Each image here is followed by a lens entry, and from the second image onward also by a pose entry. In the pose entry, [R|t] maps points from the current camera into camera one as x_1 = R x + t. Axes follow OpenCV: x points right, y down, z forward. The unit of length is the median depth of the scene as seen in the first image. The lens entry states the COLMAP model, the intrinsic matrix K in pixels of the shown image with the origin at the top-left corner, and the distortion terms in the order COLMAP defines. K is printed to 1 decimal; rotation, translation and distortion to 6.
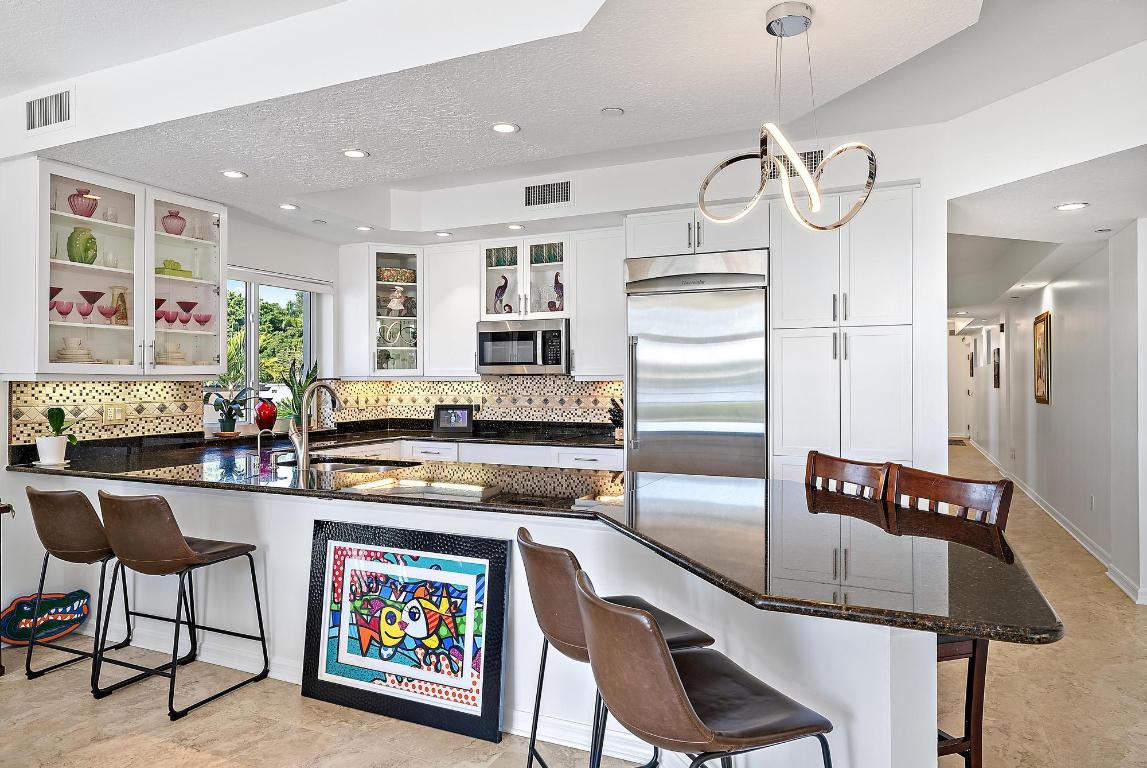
lens RADIAL K [[710.9, 0, 572.6], [0, 710.9, 380.0], [0, 0, 1]] dist [-0.001405, -0.000287]
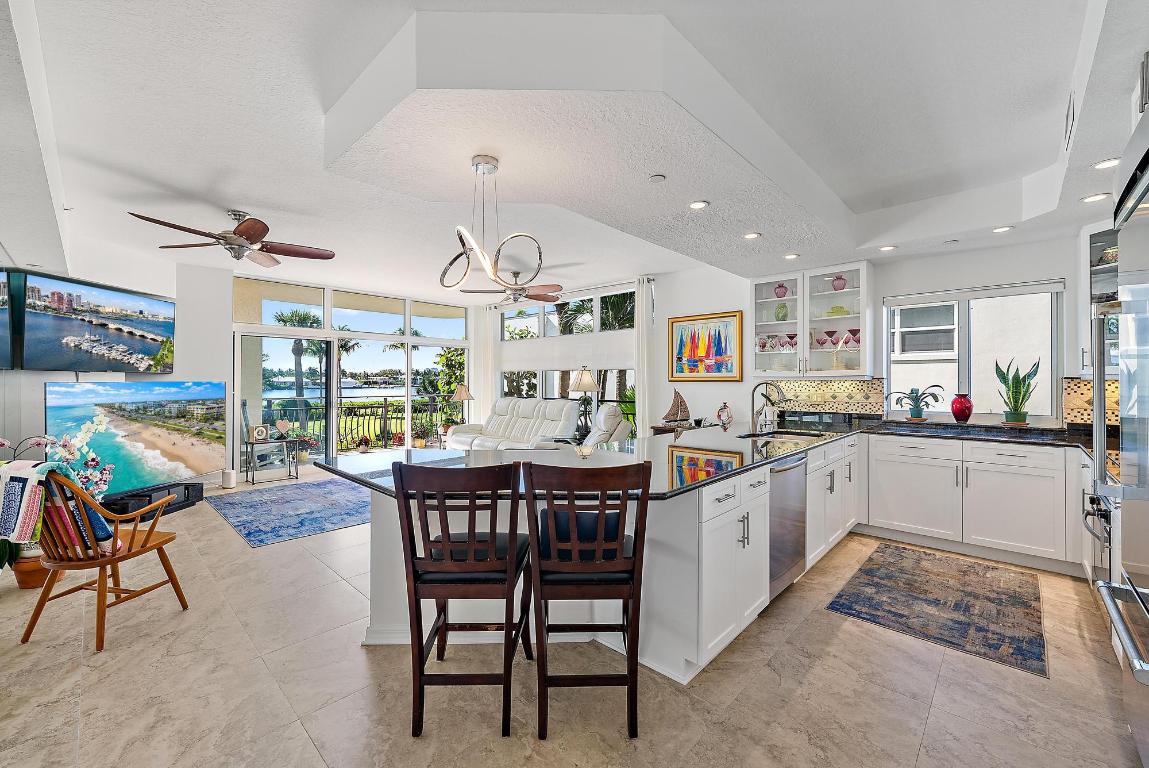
lens RADIAL K [[461.9, 0, 575.3], [0, 461.9, 381.1], [0, 0, 1]] dist [-0.000213, -0.000057]
pose [[-0.324335, -0.000999, -0.945942, 0.616384], [-0.000256, 0.999999, -0.000968, 0.004955], [0.945942, -0.000072, -0.324335, 0.746087]]
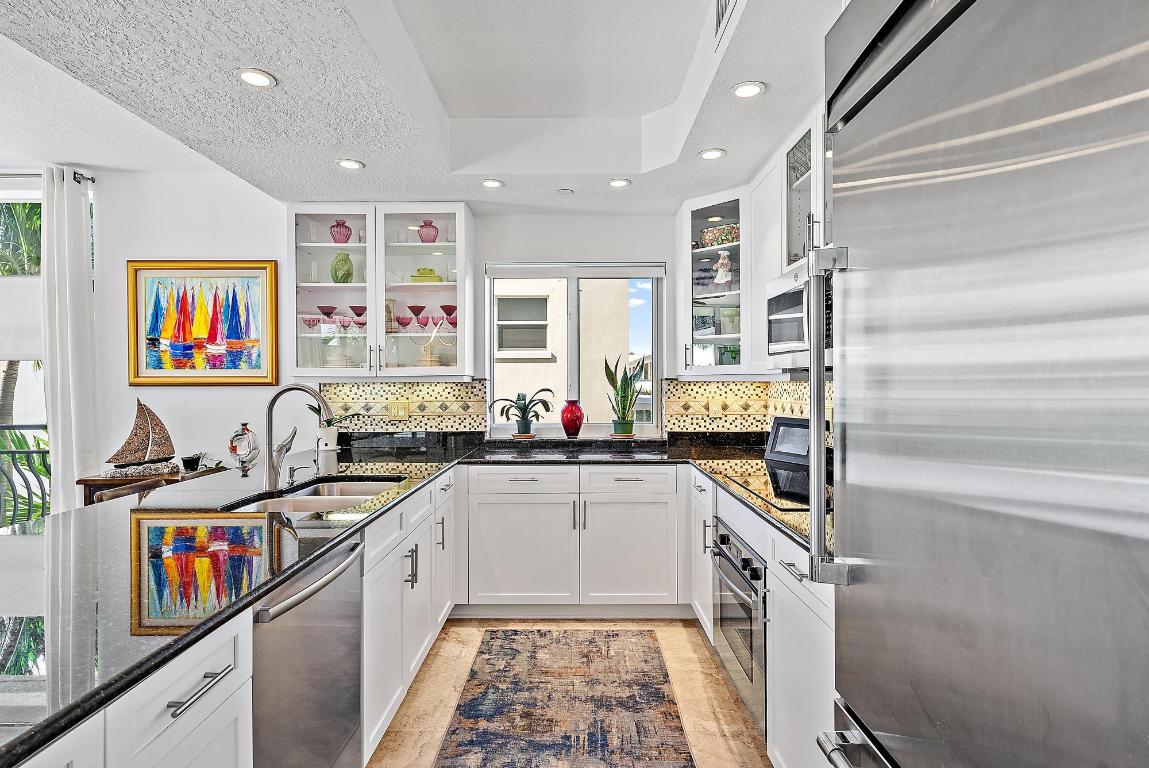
lens RADIAL K [[579.4, 0, 577.8], [0, 579.4, 382.0], [0, 0, 1]] dist [0.001623, 0.000289]
pose [[0.416245, -0.002391, -0.909249, 0.303718], [0.003598, 0.999993, -0.000983, 0.002905], [0.909245, -0.002863, 0.416251, 0.815692]]
